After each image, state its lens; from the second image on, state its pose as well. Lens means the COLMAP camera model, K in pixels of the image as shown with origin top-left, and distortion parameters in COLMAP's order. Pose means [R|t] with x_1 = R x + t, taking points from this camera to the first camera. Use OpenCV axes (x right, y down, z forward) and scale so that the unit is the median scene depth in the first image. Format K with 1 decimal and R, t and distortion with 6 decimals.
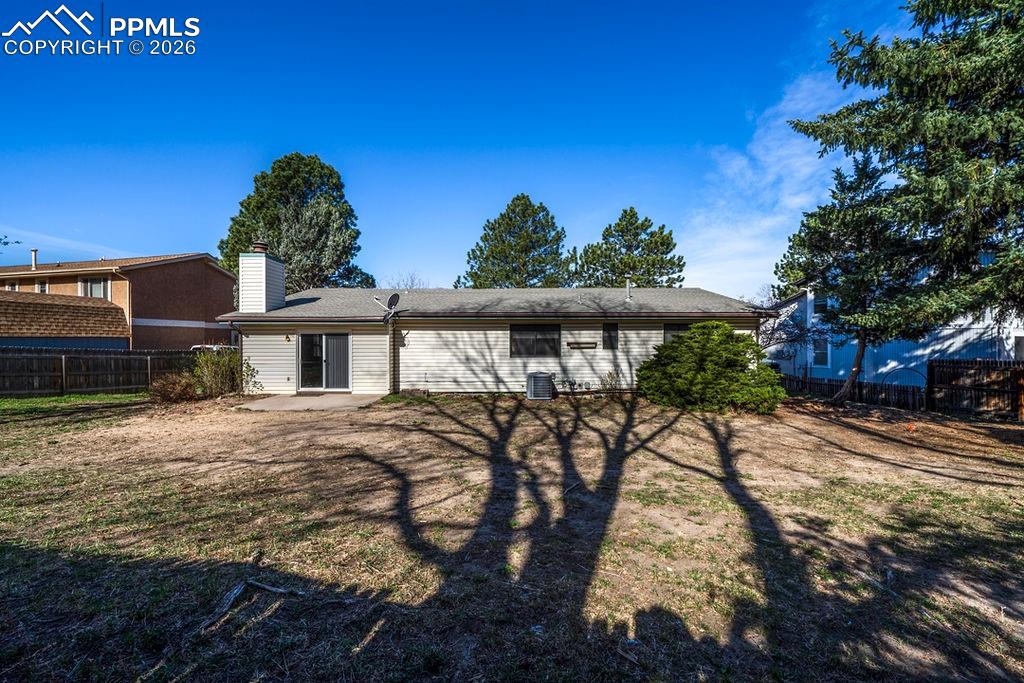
lens RADIAL K [[440.7, 0, 509.8], [0, 440.7, 335.6], [0, 0, 1]] dist [0.000310, 0.000156]
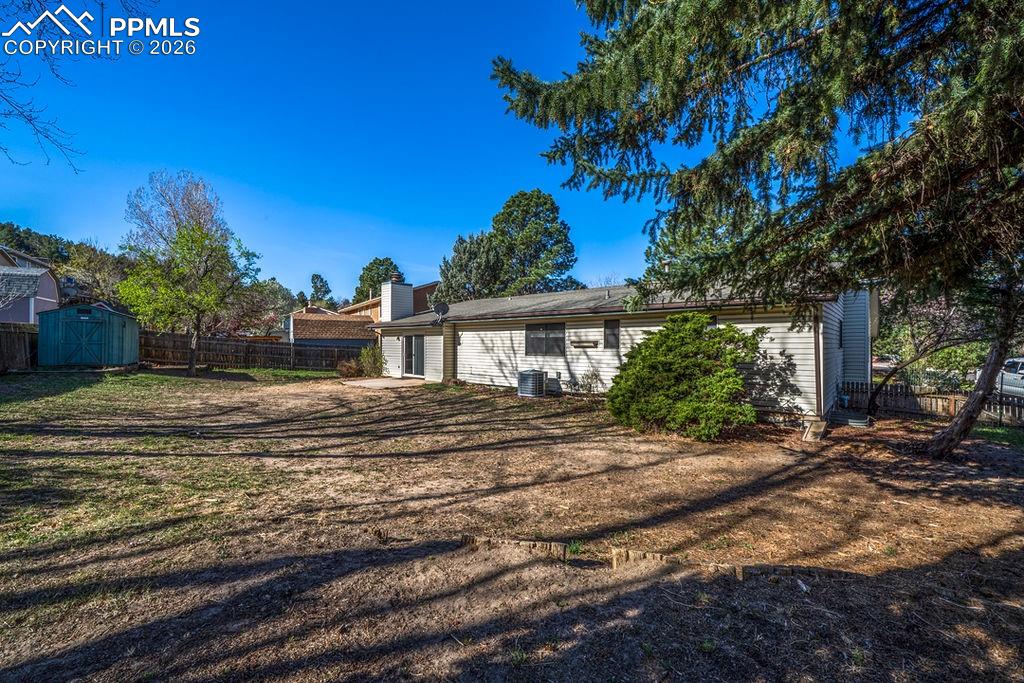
lens RADIAL K [[425.7, 0, 515.0], [0, 425.7, 340.4], [0, 0, 1]] dist [0.001996, 0.000203]
pose [[0.722419, -0.003909, -0.691444, 0.870296], [0.006986, 0.999974, 0.001646, 0.014507], [0.691420, -0.006019, 0.722428, 0.306305]]
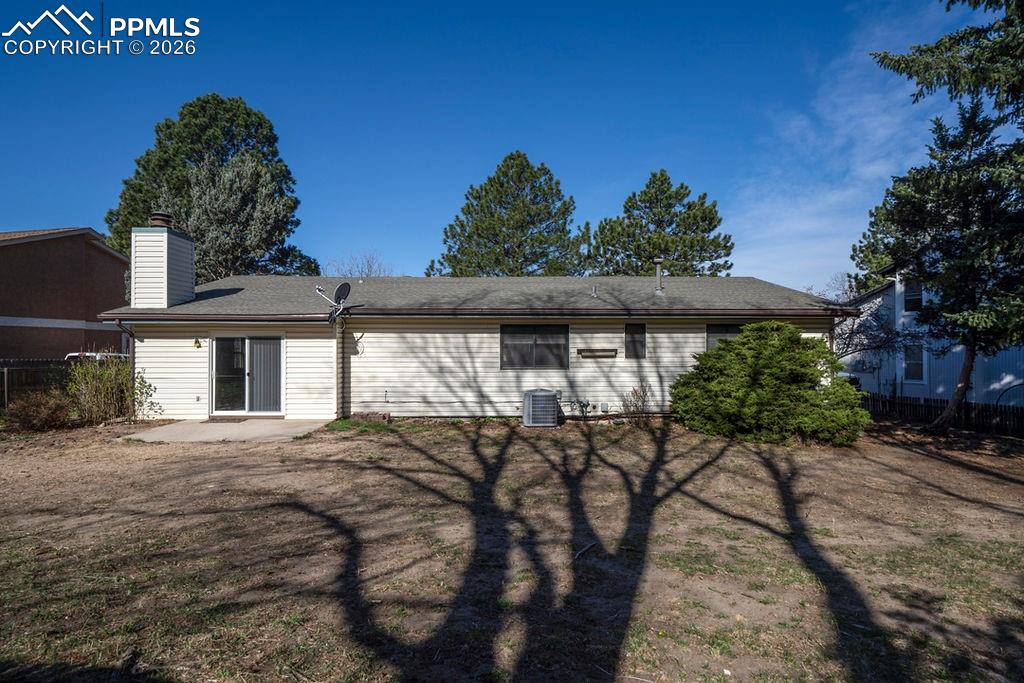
lens RADIAL K [[582.4, 0, 513.3], [0, 582.4, 340.3], [0, 0, 1]] dist [-0.000390, 0.001566]
pose [[0.999753, 0.001821, 0.022128, 0.000922], [-0.001802, 0.999998, -0.000862, 0.001550], [-0.022129, 0.000822, 0.999755, 0.022709]]
